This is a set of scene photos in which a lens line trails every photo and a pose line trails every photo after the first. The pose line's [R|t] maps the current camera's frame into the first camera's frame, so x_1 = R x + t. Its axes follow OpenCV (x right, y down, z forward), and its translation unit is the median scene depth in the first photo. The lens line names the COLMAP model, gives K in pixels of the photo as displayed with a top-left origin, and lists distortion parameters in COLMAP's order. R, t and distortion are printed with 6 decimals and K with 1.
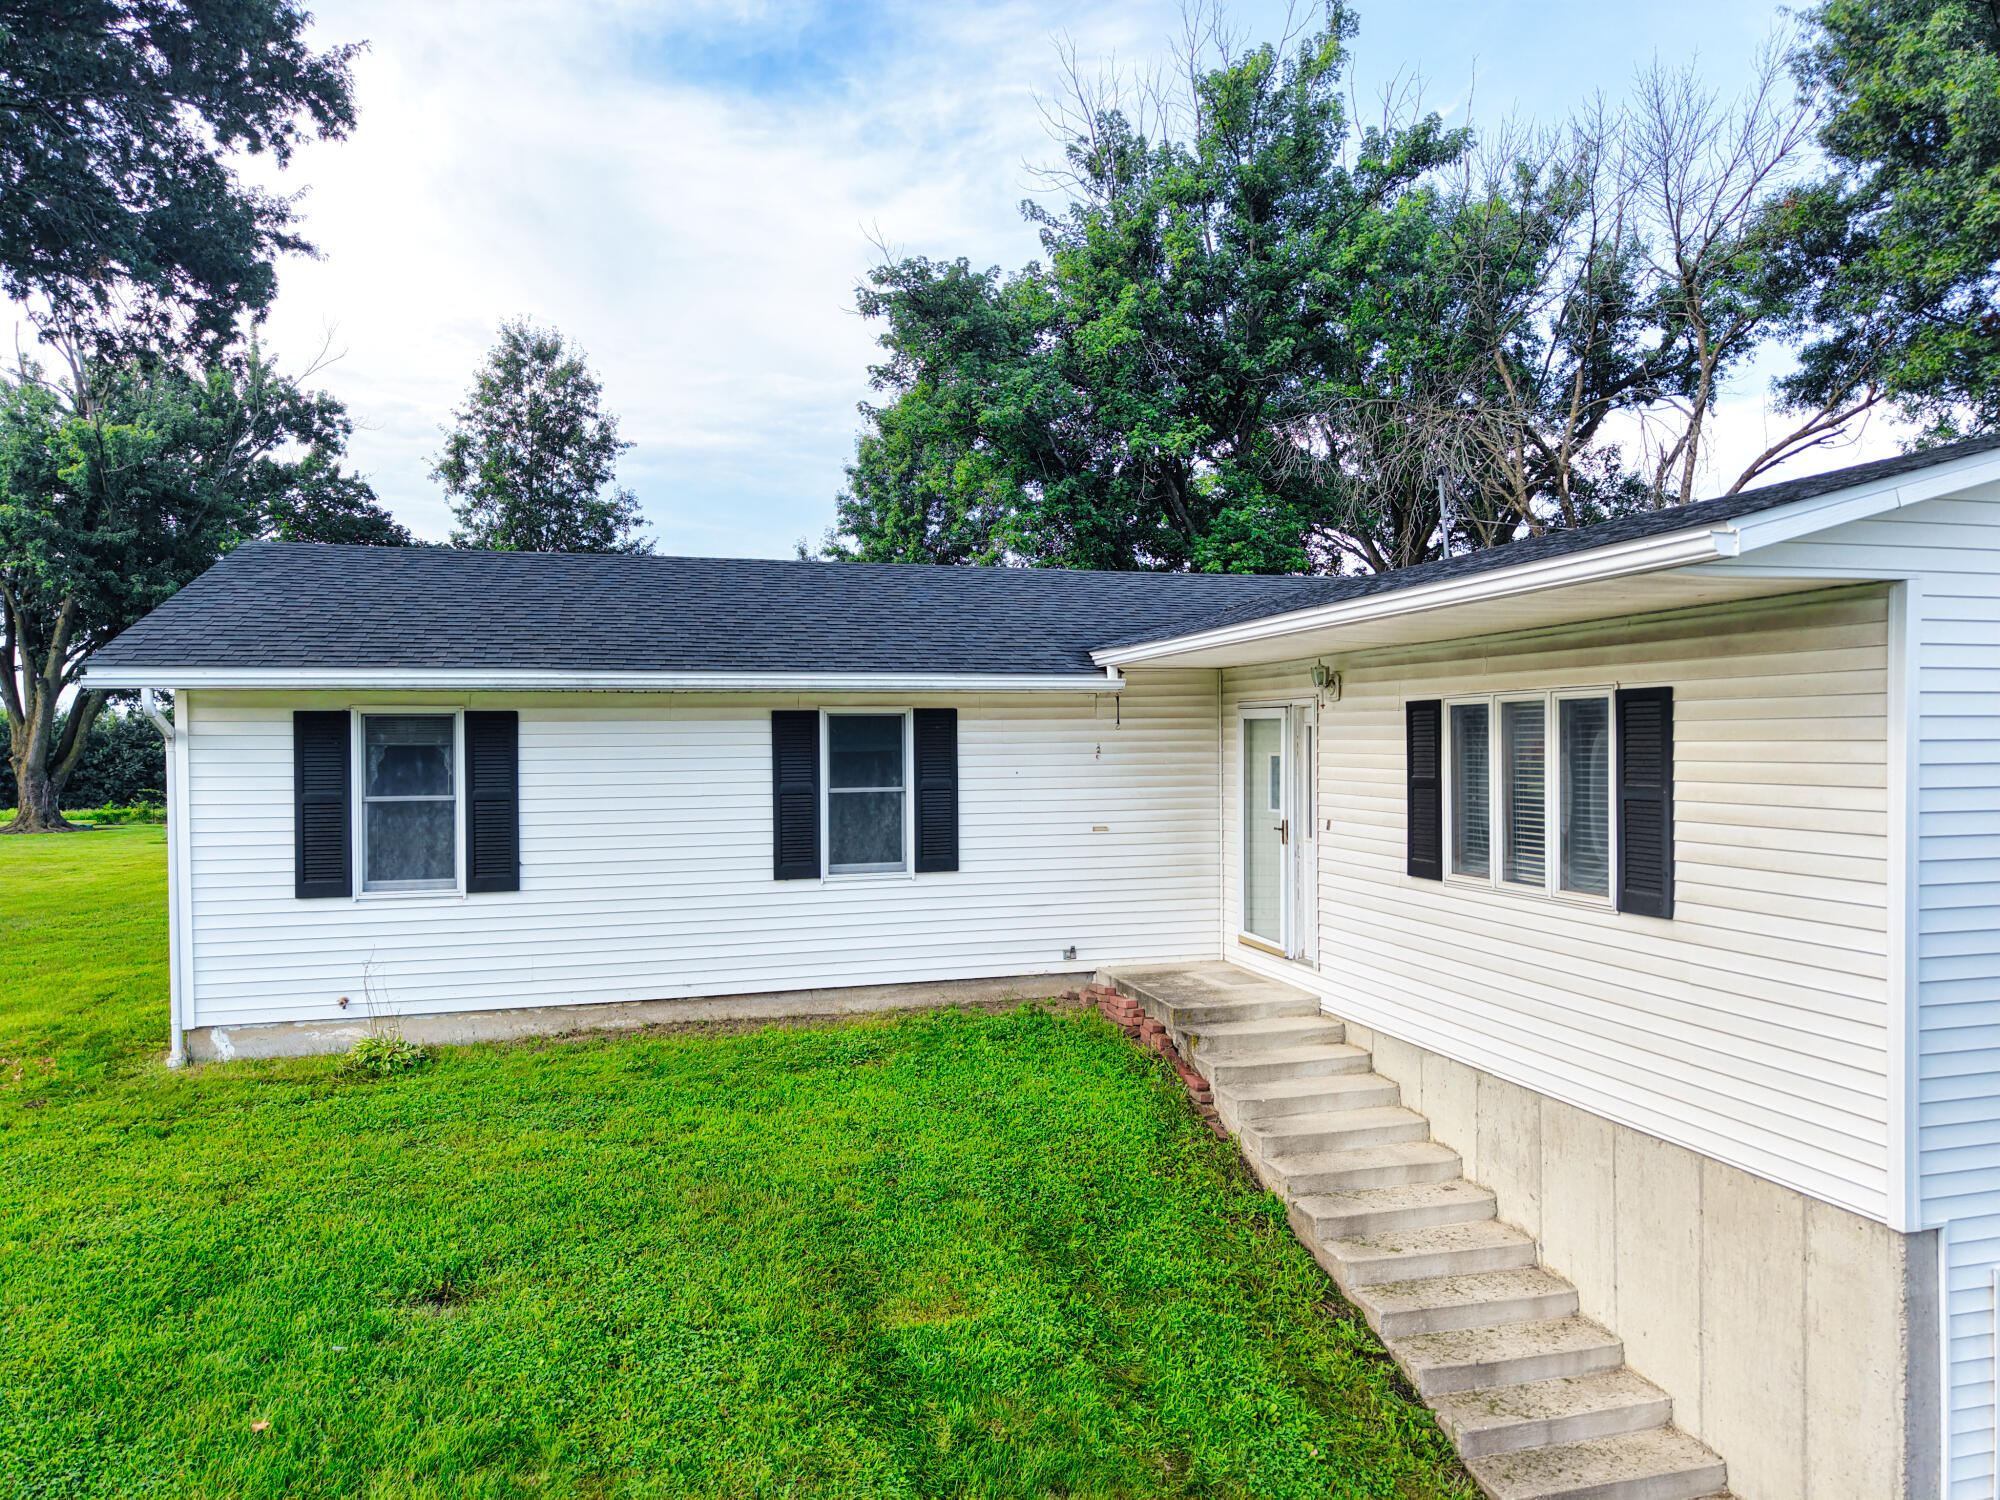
lens RADIAL K [[1401.3, 0, 1000.0], [0, 1401.3, 750.0], [0, 0, 1]] dist [0.051322, -0.079116]
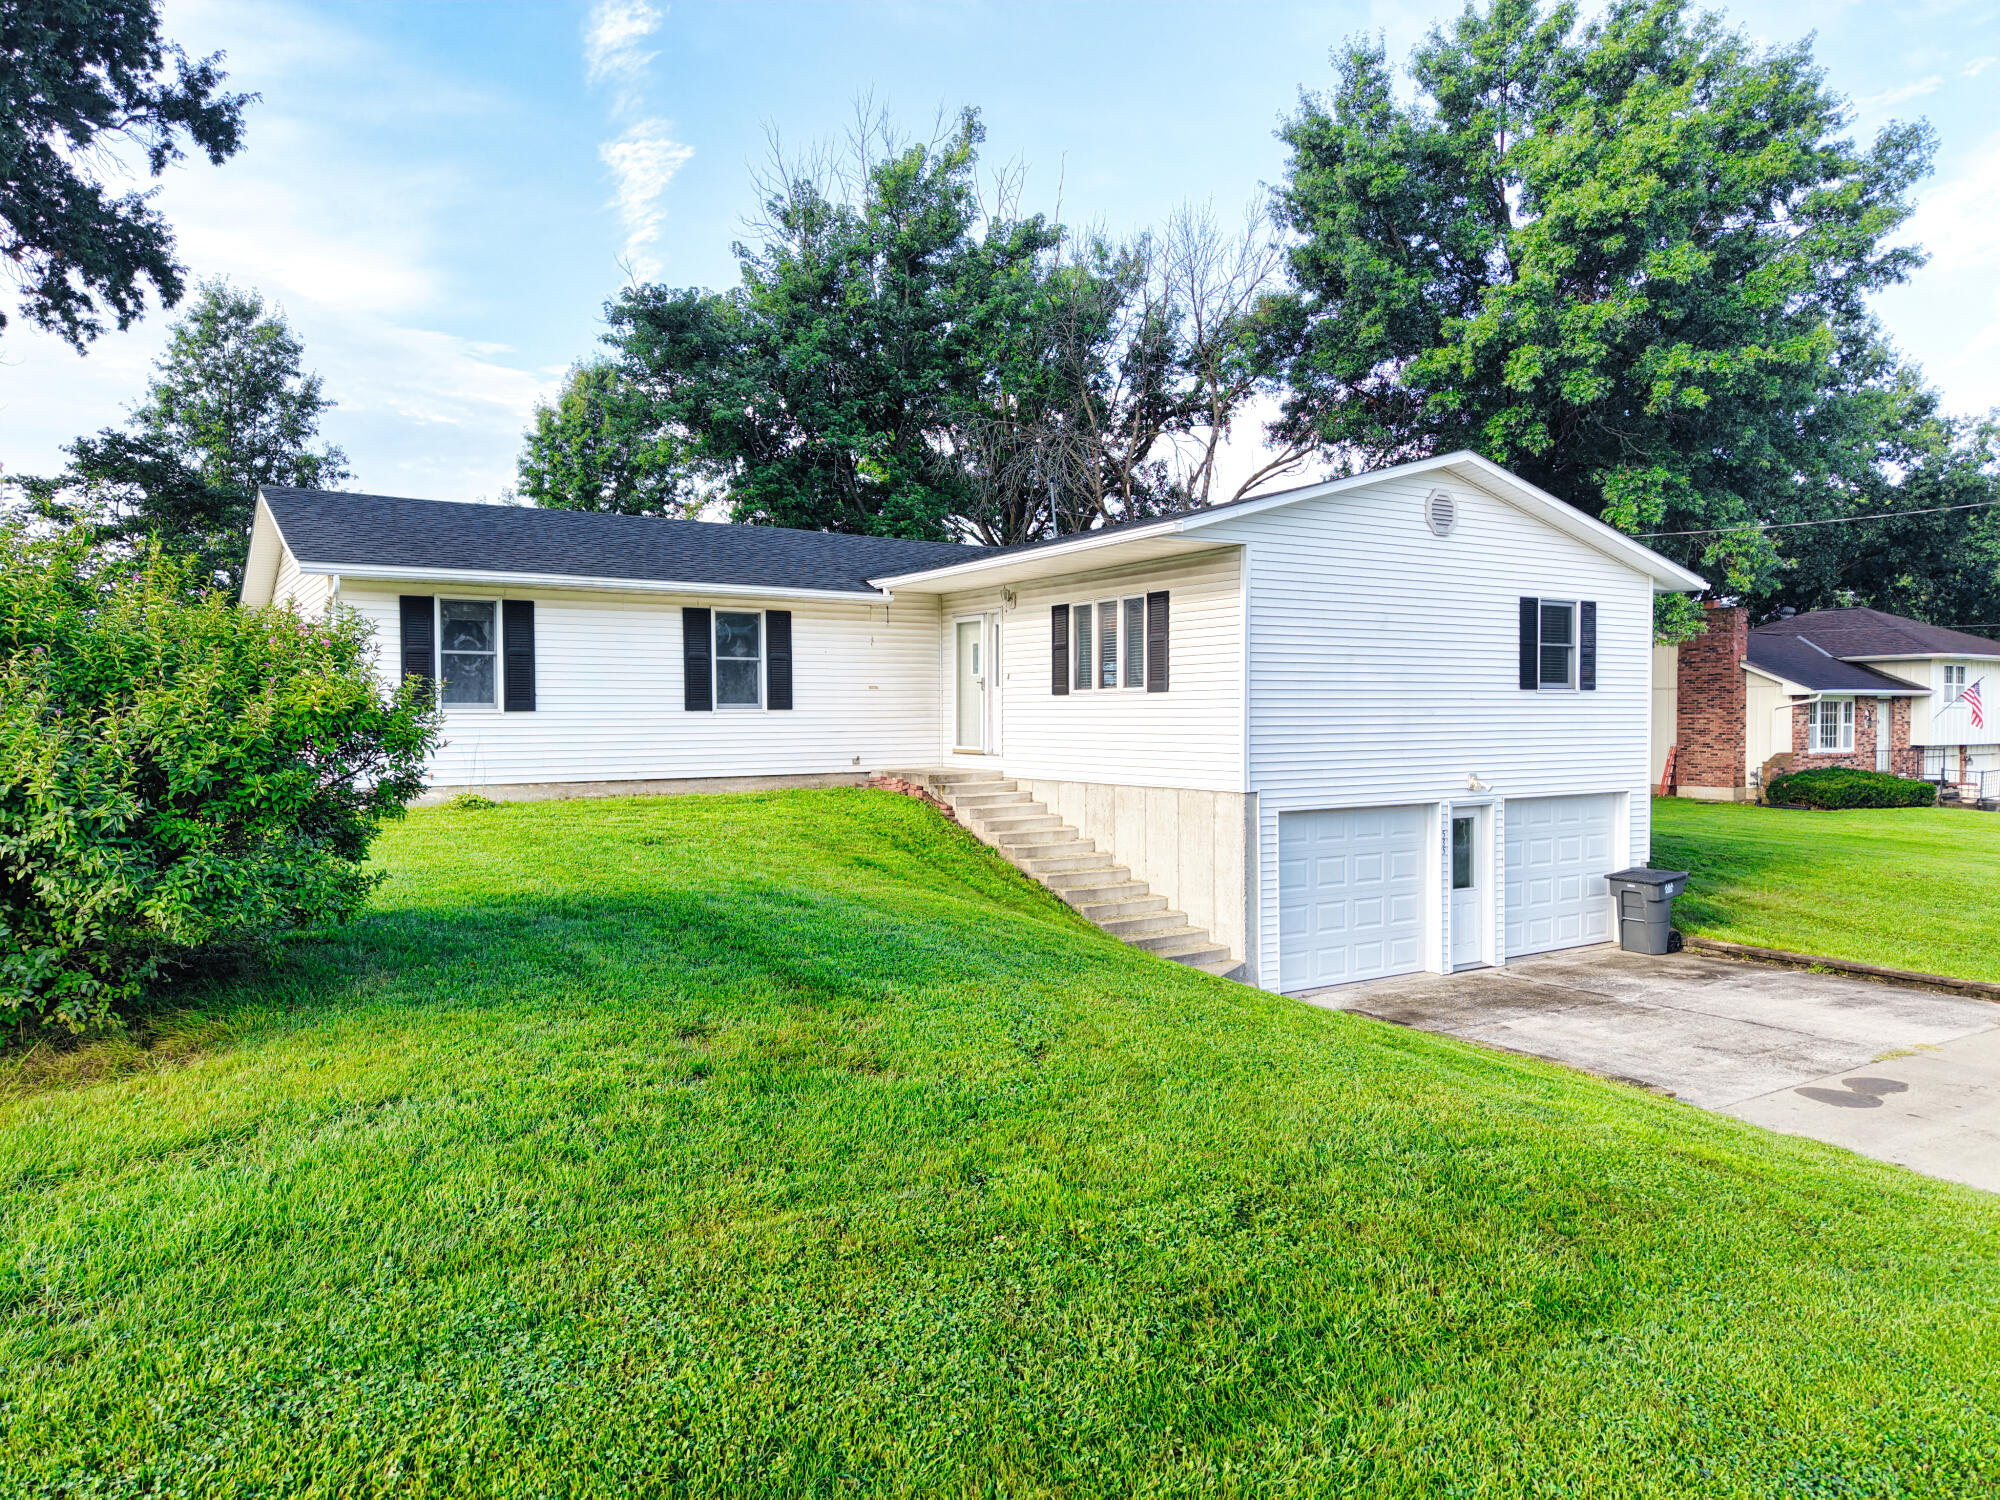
lens RADIAL K [[1381.1, 0, 1030.9], [0, 1381.1, 782.4], [0, 0, 1]] dist [0.077502, -0.082608]
pose [[0.952294, -0.013122, 0.304900, -0.119748], [0.001239, 0.999233, 0.039133, 0.049850], [-0.305180, -0.036888, 0.951580, -0.303375]]
